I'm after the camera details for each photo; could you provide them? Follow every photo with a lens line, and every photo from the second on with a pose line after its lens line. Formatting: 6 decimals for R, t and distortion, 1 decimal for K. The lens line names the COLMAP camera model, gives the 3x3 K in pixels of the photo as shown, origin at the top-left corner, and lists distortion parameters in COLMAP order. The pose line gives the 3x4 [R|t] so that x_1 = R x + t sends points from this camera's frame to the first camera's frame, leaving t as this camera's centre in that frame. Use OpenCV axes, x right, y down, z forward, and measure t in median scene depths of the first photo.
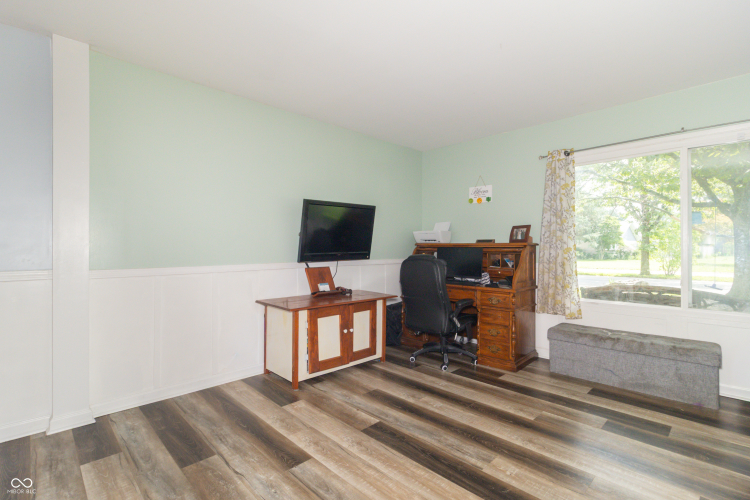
lens RADIAL K [[354.2, 0, 382.6], [0, 354.2, 245.6], [0, 0, 1]] dist [-0.000540, 0.001772]
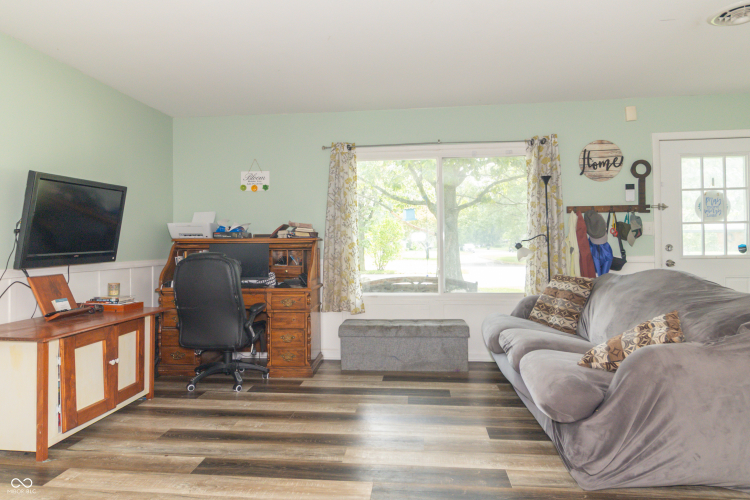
lens RADIAL K [[465.9, 0, 370.5], [0, 465.9, 237.6], [0, 0, 1]] dist [0.001452, -0.004664]
pose [[0.778026, -0.000195, 0.628233, -0.286088], [0.006242, 0.999953, -0.007420, 0.001483], [-0.628202, 0.009694, 0.777990, -0.053391]]
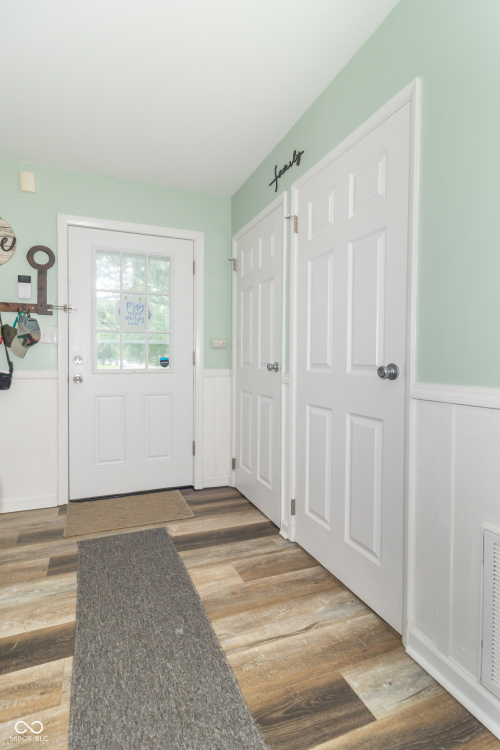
lens RADIAL K [[358.3, 0, 214.6], [0, 358.3, 364.9], [0, 0, 1]] dist [0.011515, 0.000409]
pose [[0.429109, -0.011139, 0.903184, 0.662745], [-0.009270, 0.999817, 0.016735, 0.021406], [-0.903205, -0.015554, 0.428928, -0.205758]]
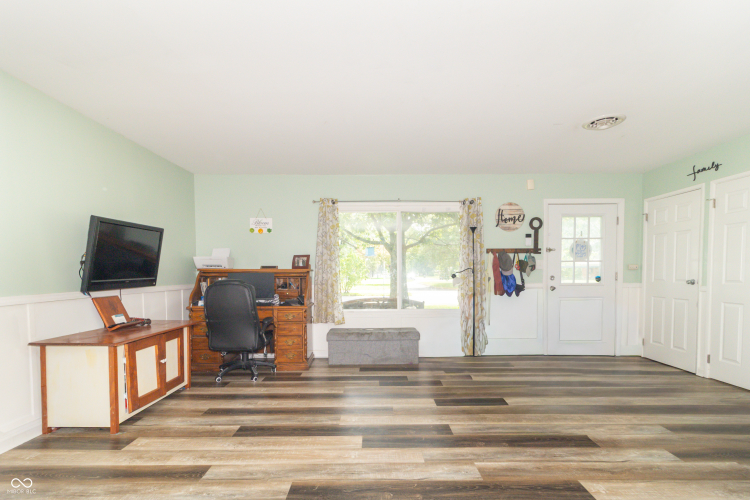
lens RADIAL K [[354.3, 0, 379.4], [0, 354.3, 286.7], [0, 0, 1]] dist [-0.001917, -0.001732]
pose [[0.696106, -0.030584, 0.717288, -0.372237], [-0.001804, 0.999015, 0.044347, -0.001702], [-0.717937, -0.032164, 0.695364, -0.071178]]
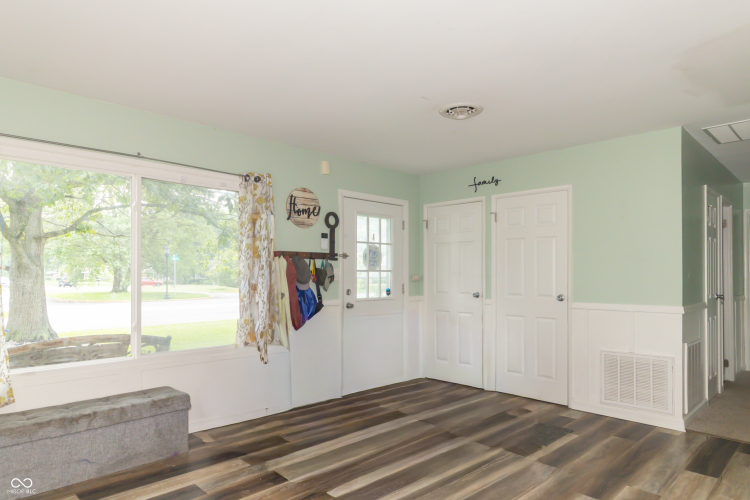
lens RADIAL K [[465.9, 0, 377.3], [0, 465.9, 268.7], [0, 0, 1]] dist [0.001452, -0.004664]
pose [[-0.004230, 0.017454, 0.999839, -0.303173], [-0.008969, 0.999807, -0.017492, -0.026207], [-0.999951, -0.009041, -0.004072, 0.388645]]
